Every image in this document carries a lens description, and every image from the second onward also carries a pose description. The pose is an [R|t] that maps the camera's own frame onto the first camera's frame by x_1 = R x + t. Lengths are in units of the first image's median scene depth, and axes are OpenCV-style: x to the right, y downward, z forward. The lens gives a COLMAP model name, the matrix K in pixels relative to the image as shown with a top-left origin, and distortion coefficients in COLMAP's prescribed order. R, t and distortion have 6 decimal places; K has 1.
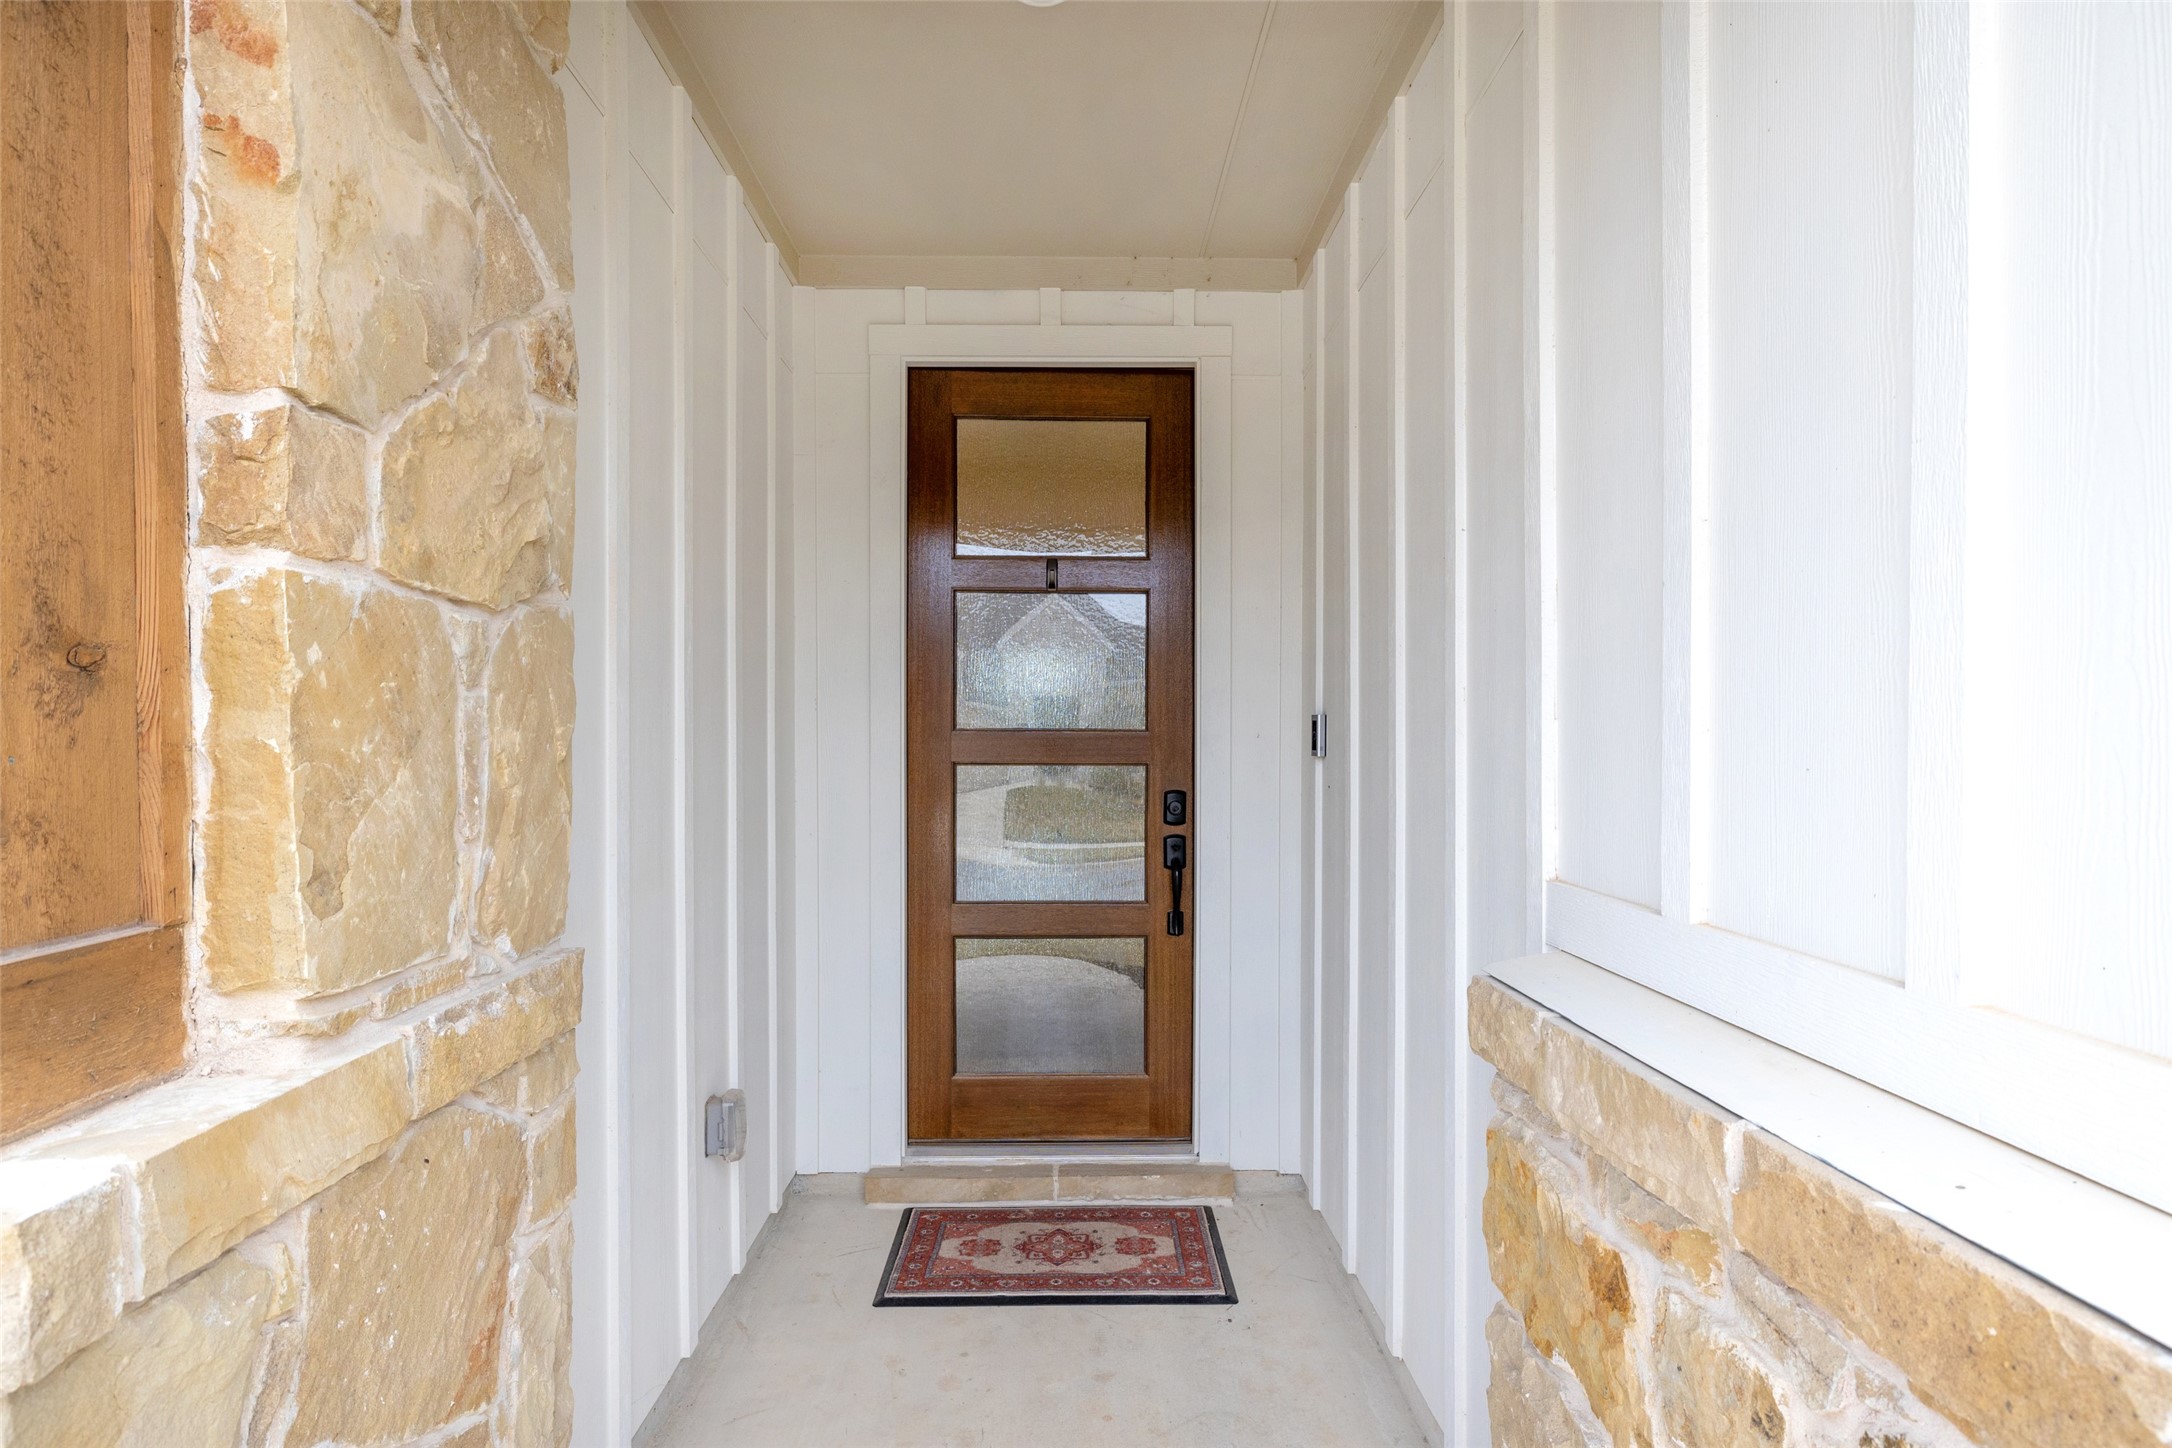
lens RADIAL K [[1242.1, 0, 1087.0], [0, 1242.1, 731.2], [0, 0, 1]] dist [-0.020655, 0.010089]
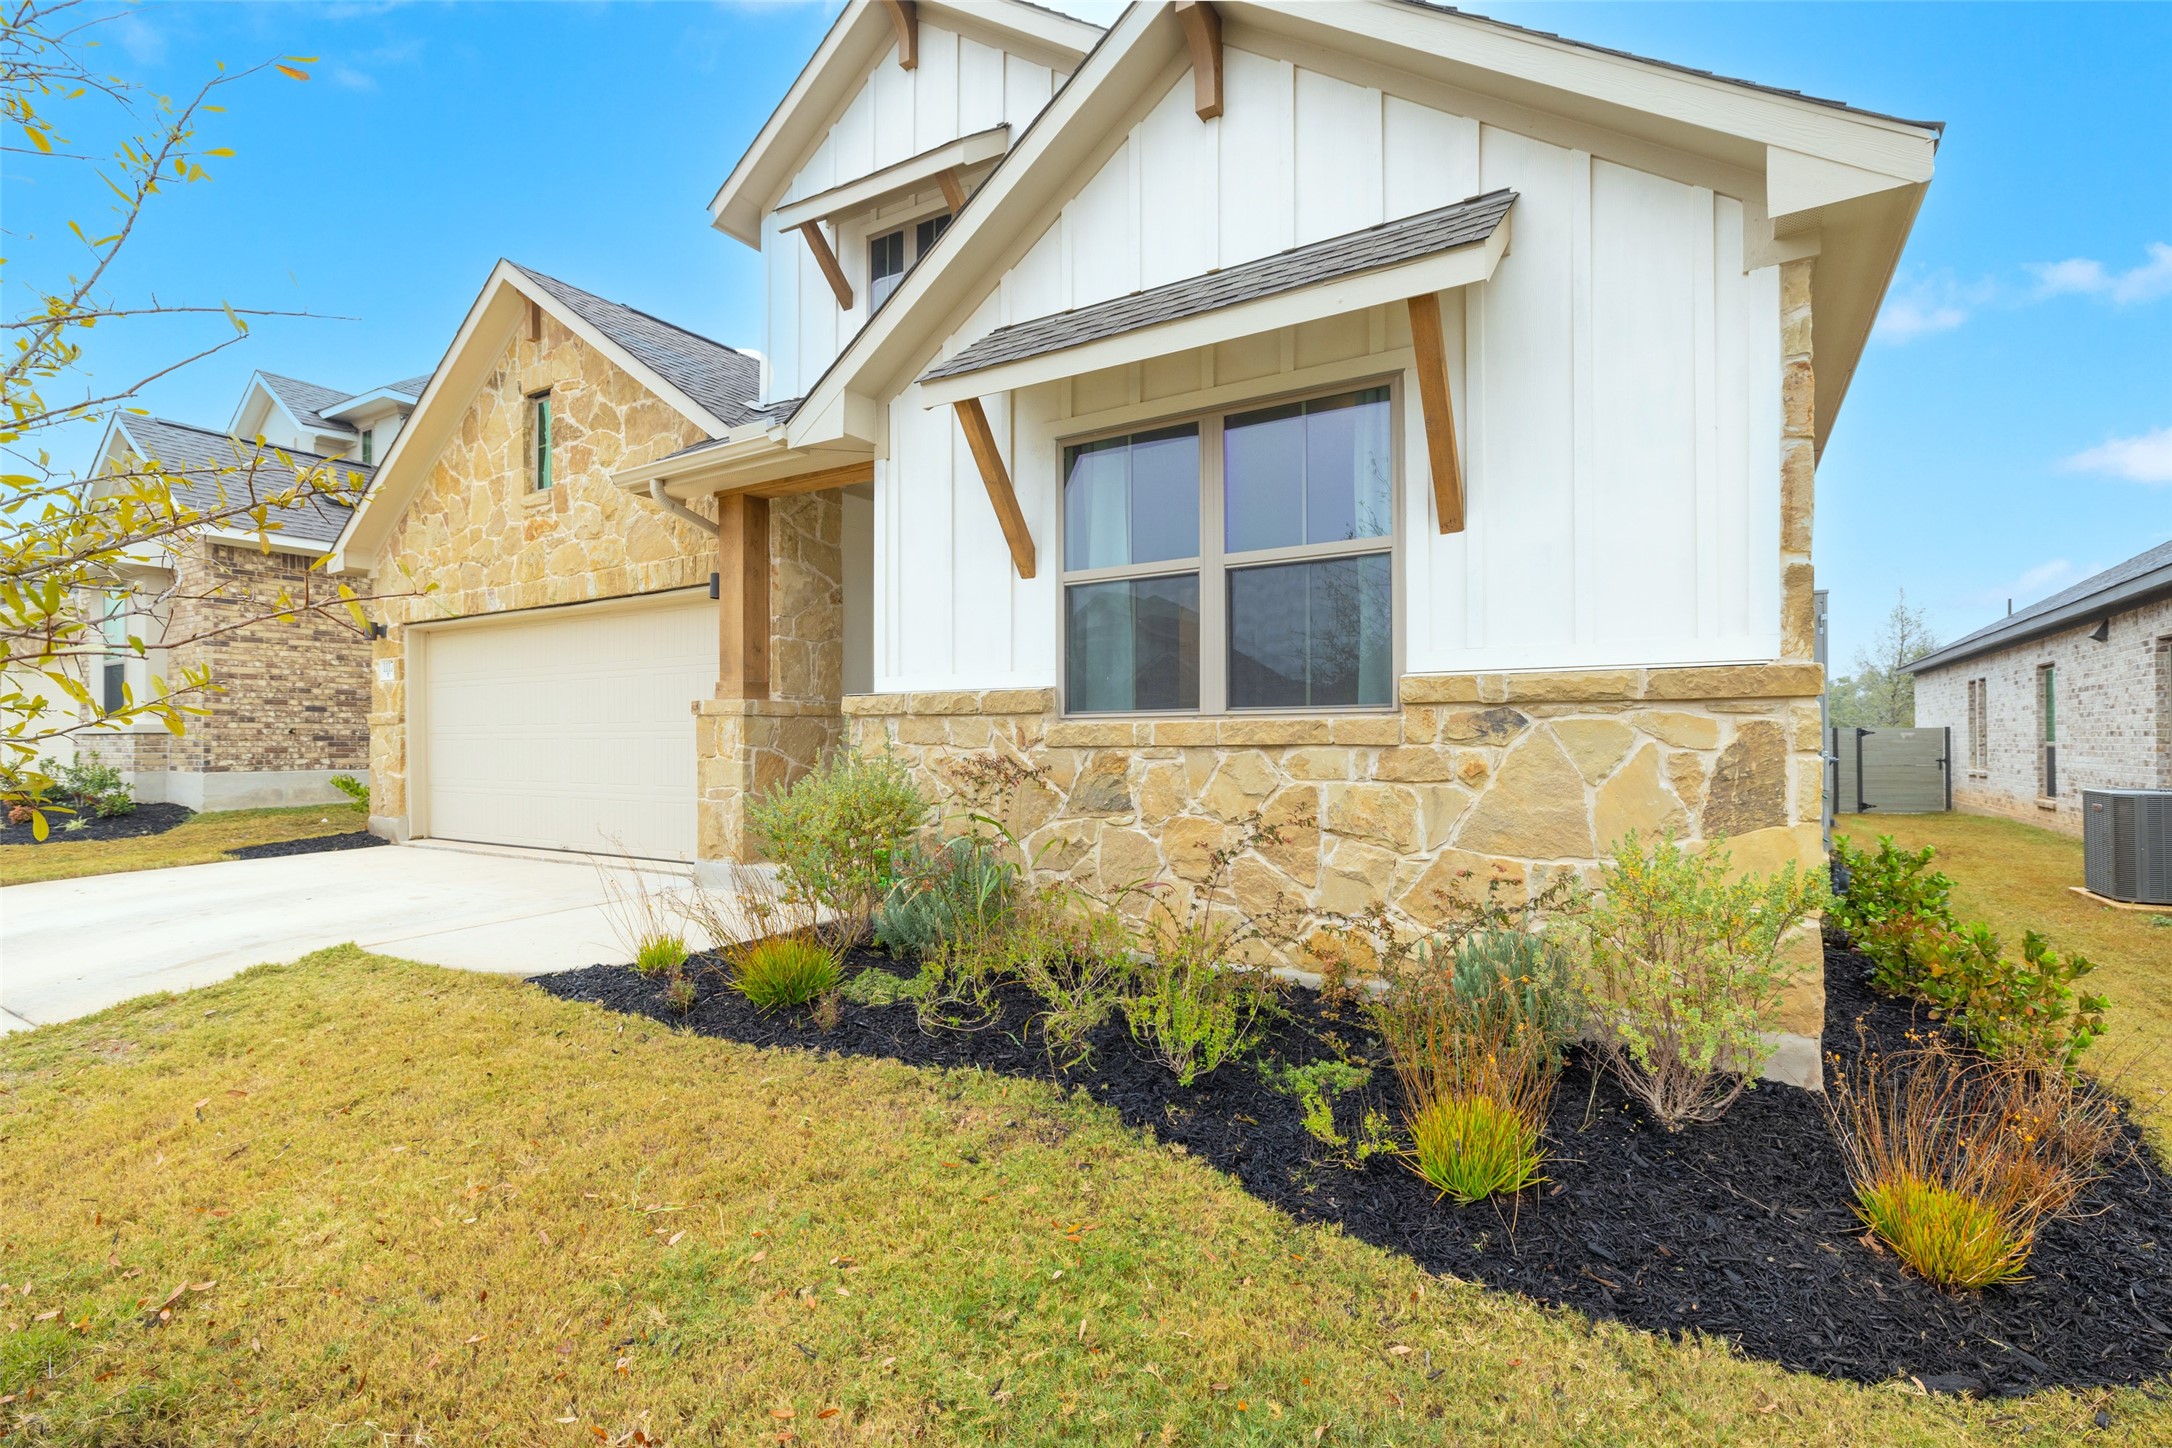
lens RADIAL K [[1030.5, 0, 1085.6], [0, 1030.5, 729.4], [0, 0, 1]] dist [-0.007463, 0.005910]
pose [[0.837432, -0.002904, -0.546533, 4.015469], [-0.002151, 0.999961, -0.008609, 0.444863], [0.546537, 0.008385, 0.837393, -3.010541]]
